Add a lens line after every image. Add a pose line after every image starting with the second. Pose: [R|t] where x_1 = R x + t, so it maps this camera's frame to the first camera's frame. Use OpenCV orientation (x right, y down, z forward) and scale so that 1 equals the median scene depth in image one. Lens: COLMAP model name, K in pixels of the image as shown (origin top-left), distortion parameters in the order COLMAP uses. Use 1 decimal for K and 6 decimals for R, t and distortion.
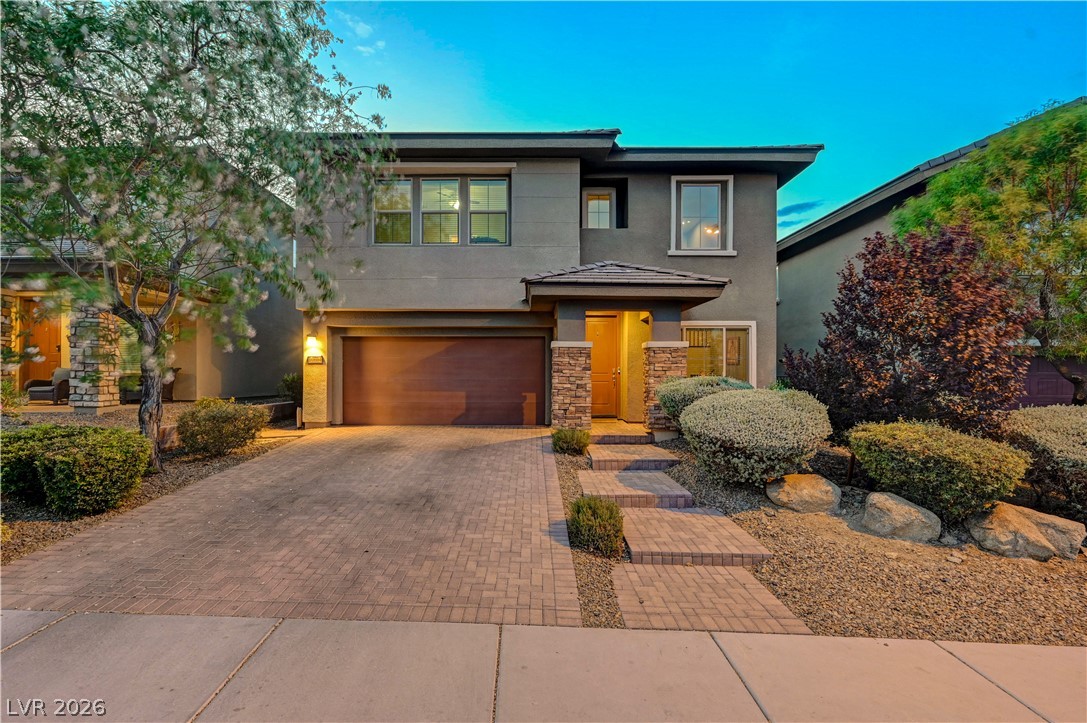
lens RADIAL K [[485.7, 0, 528.0], [0, 485.7, 372.9], [0, 0, 1]] dist [0.002410, 0.000599]
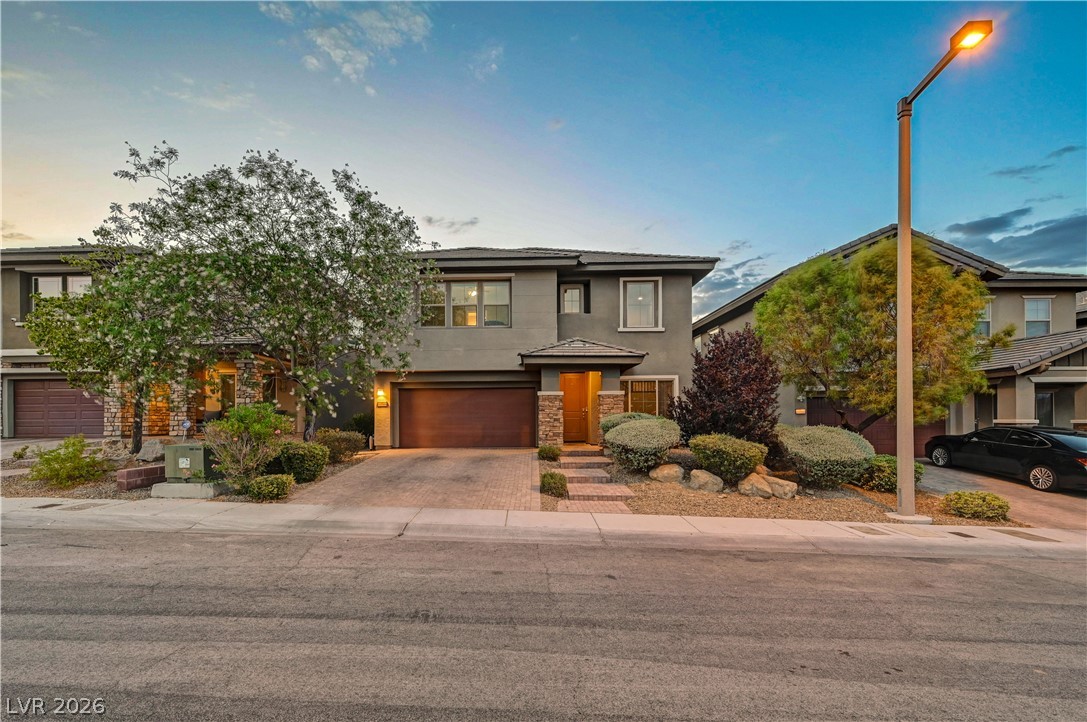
lens RADIAL K [[489.1, 0, 519.0], [0, 489.1, 411.6], [0, 0, 1]] dist [0.000432, 0.000145]
pose [[0.999655, -0.008130, -0.024977, 0.027107], [0.008006, 0.999955, -0.005060, 0.008084], [0.025017, 0.004858, 0.999675, -0.593512]]
